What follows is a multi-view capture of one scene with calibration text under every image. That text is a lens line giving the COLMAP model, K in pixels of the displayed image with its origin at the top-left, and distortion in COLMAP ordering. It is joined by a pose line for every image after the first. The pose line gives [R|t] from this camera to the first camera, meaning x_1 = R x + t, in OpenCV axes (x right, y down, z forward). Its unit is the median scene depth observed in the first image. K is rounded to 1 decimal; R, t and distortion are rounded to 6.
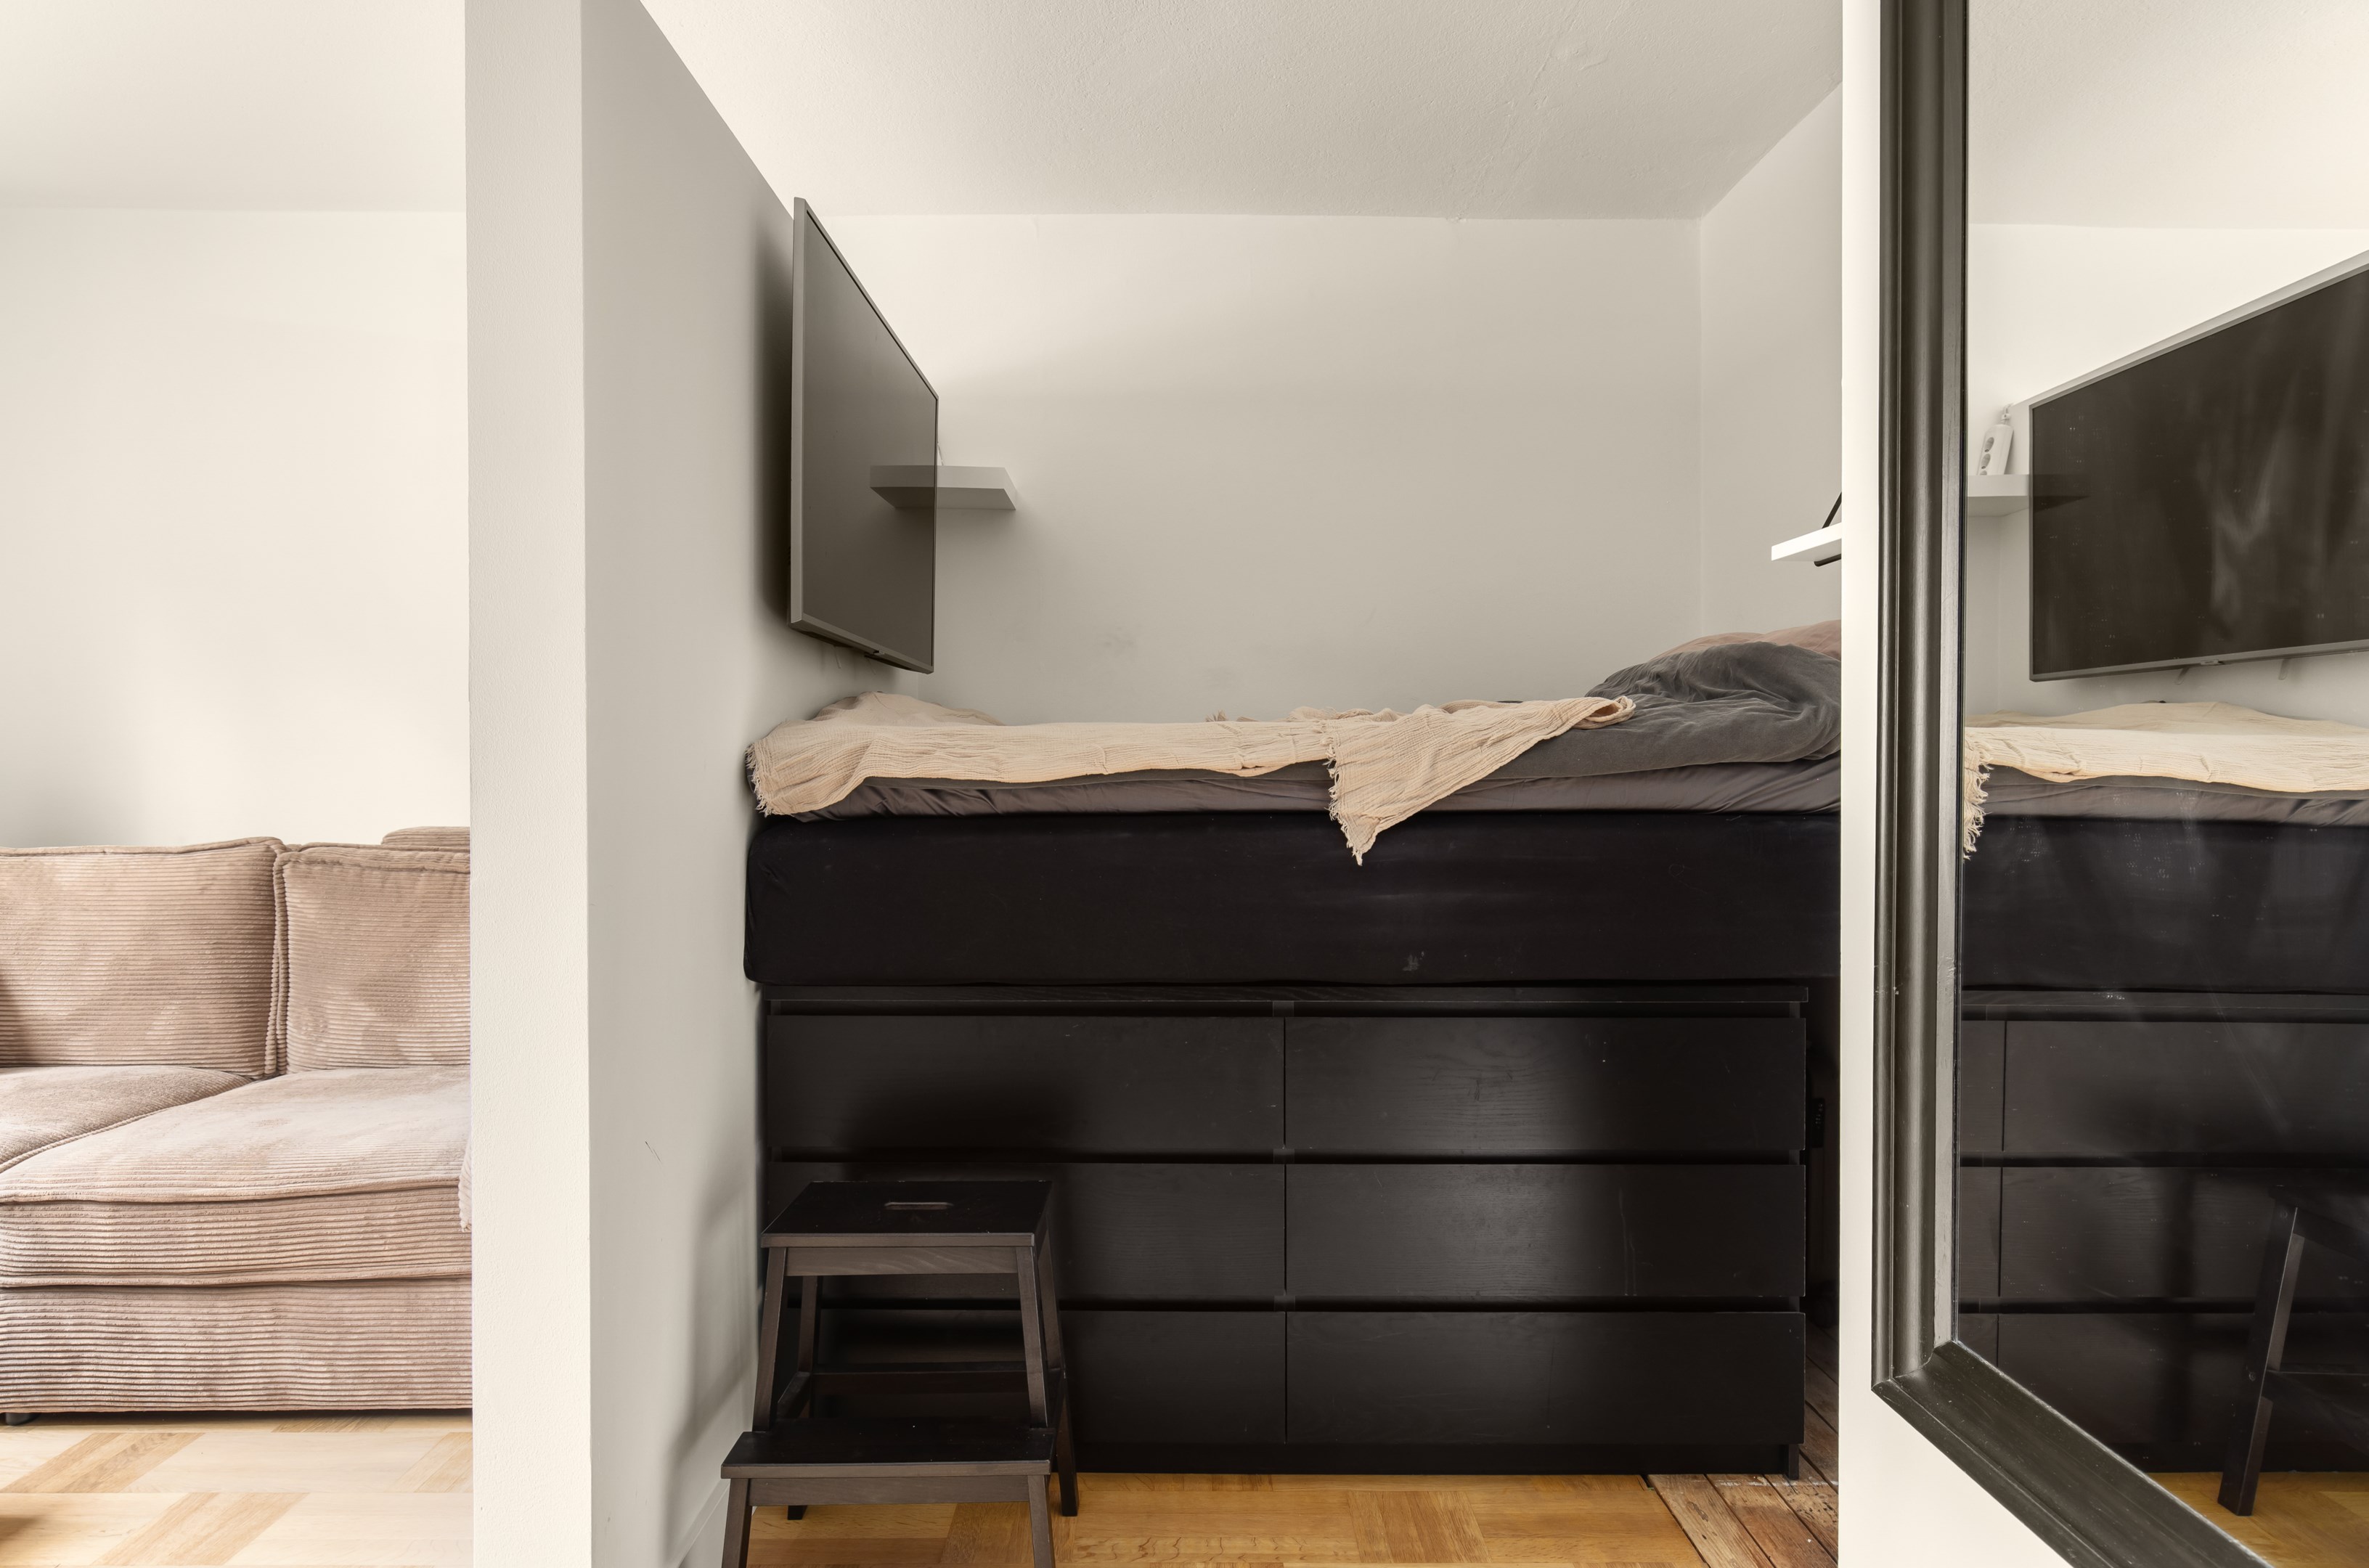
lens RADIAL K [[1393.0, 0, 1184.5], [0, 1393.0, 784.0], [0, 0, 1]] dist [-0.001603, -0.000897]
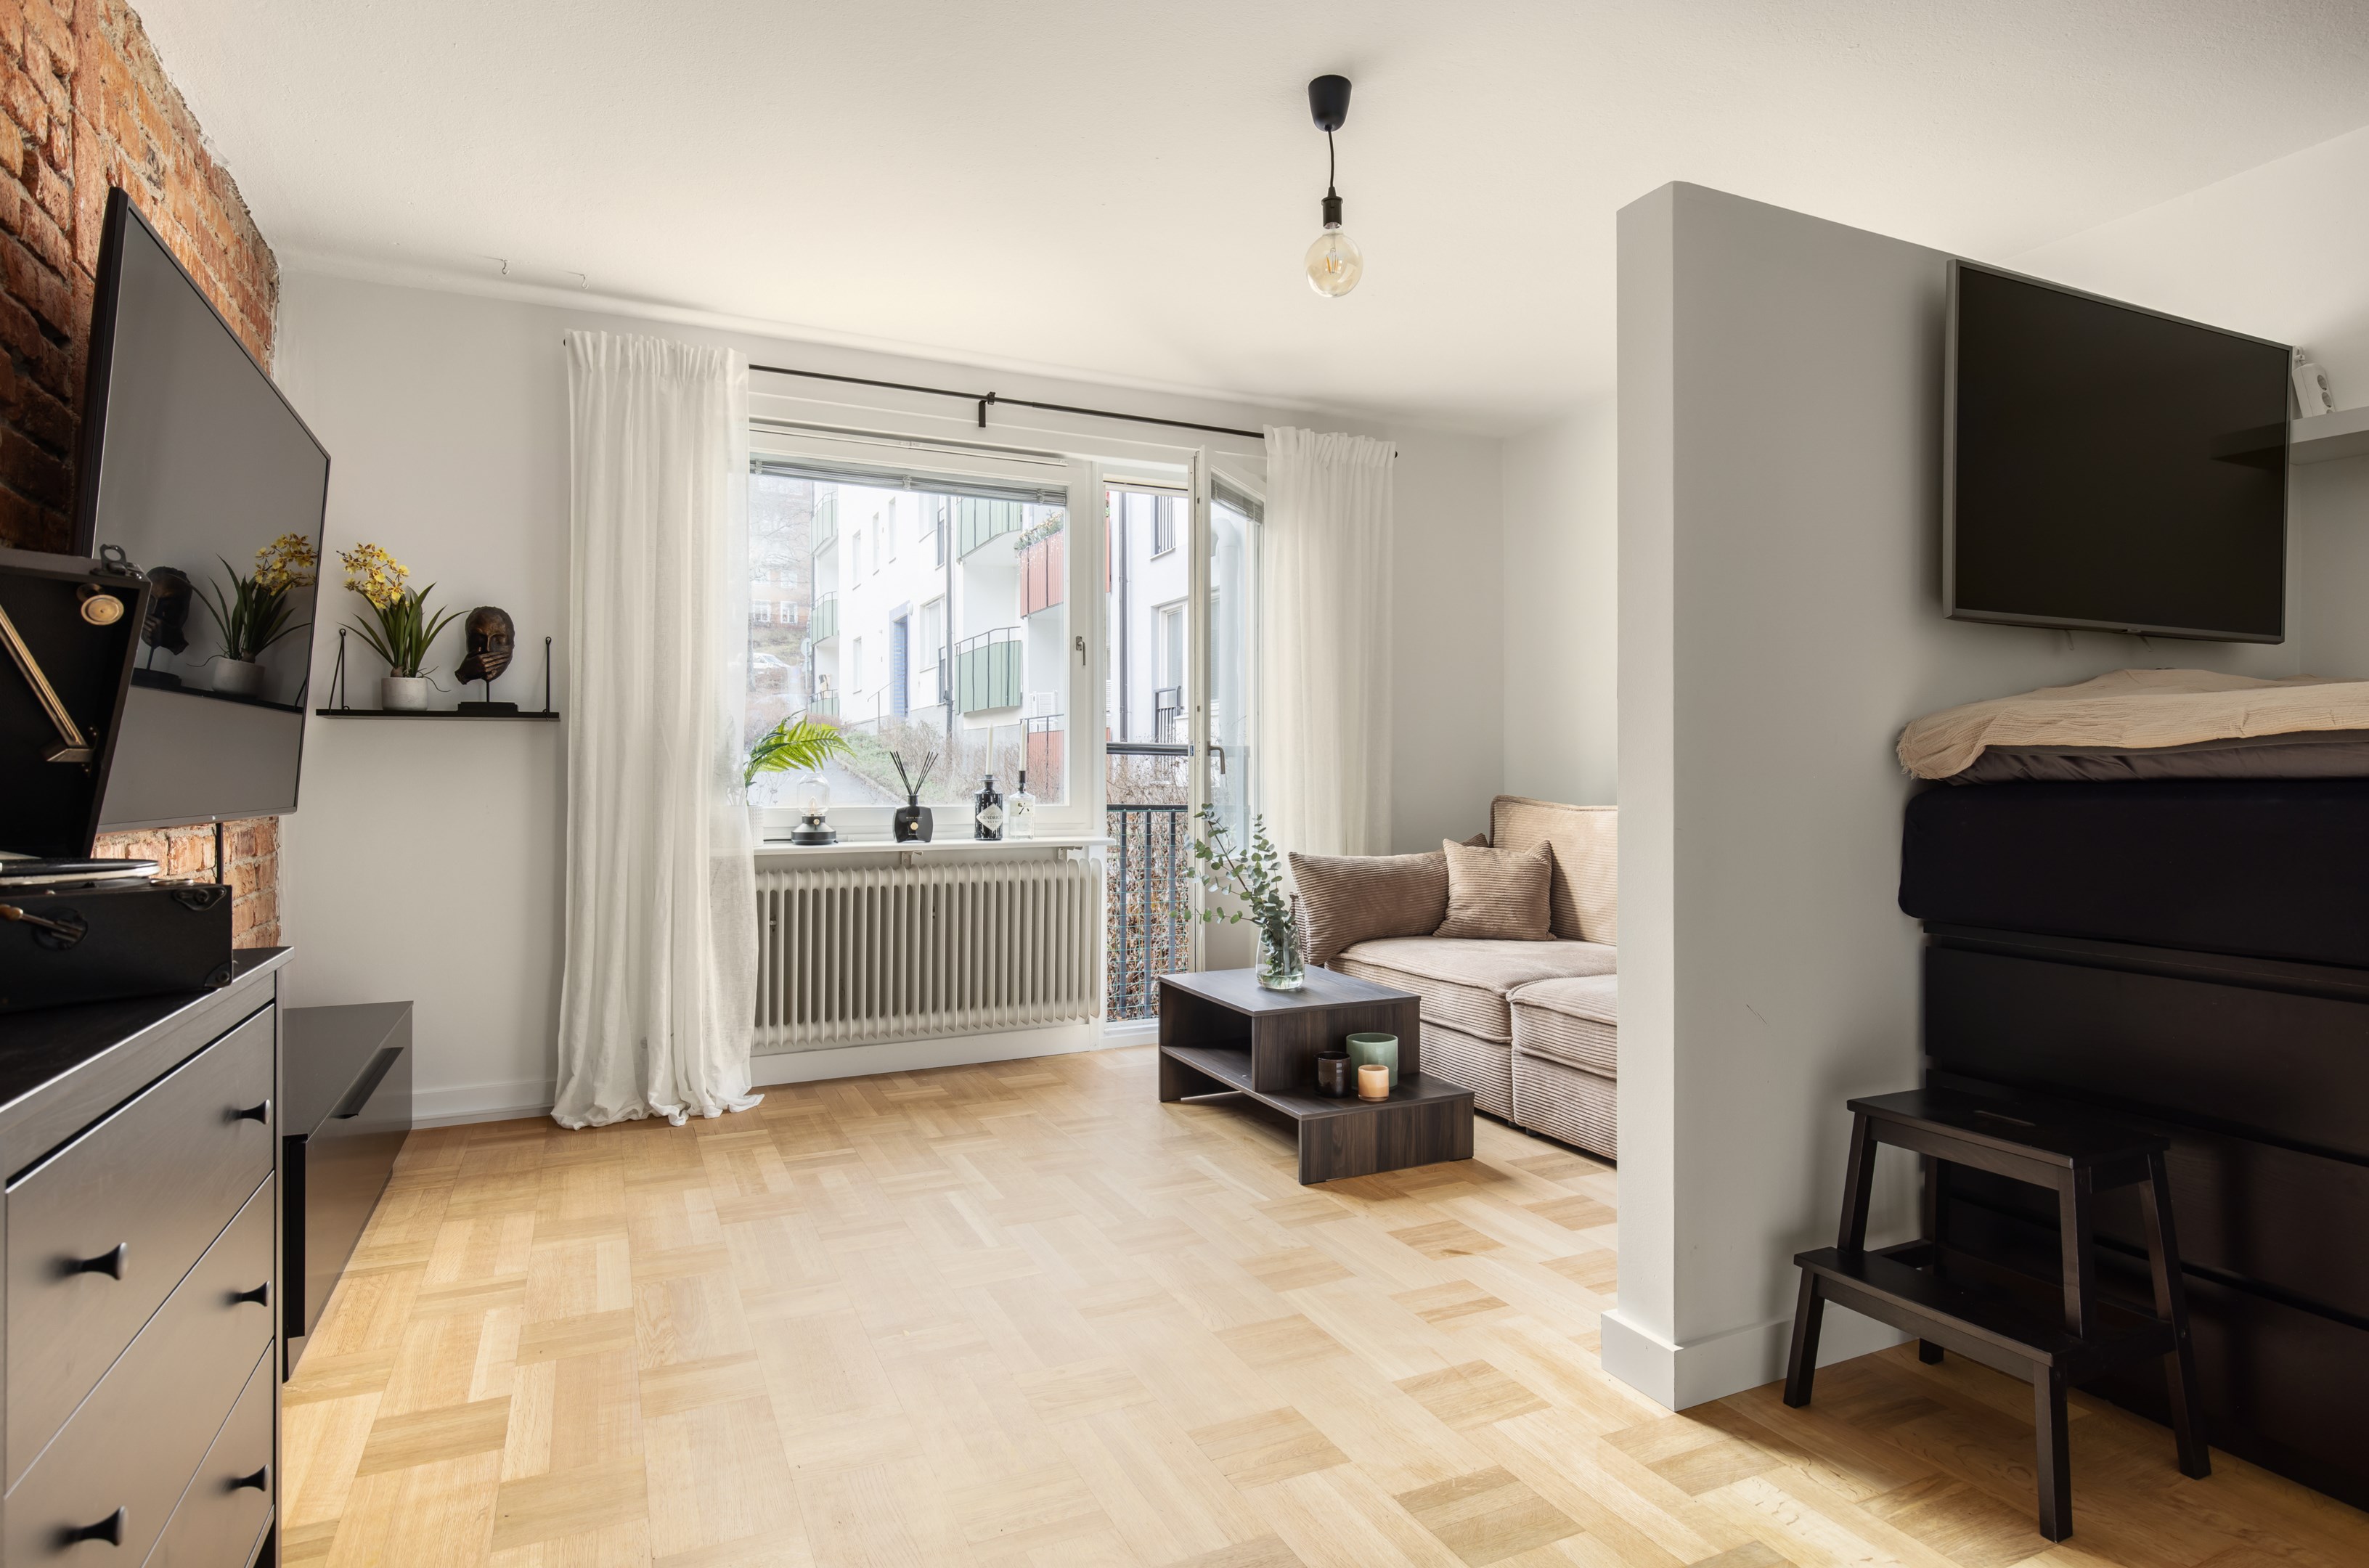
lens RADIAL K [[1249.9, 0, 1184.5], [0, 1249.9, 784.0], [0, 0, 1]] dist [-0.001452, -0.000133]
pose [[0.418829, 0.006066, -0.908045, 0.388218], [-0.005931, 0.999975, 0.003945, 0.023967], [0.908046, 0.003733, 0.418854, -0.035193]]
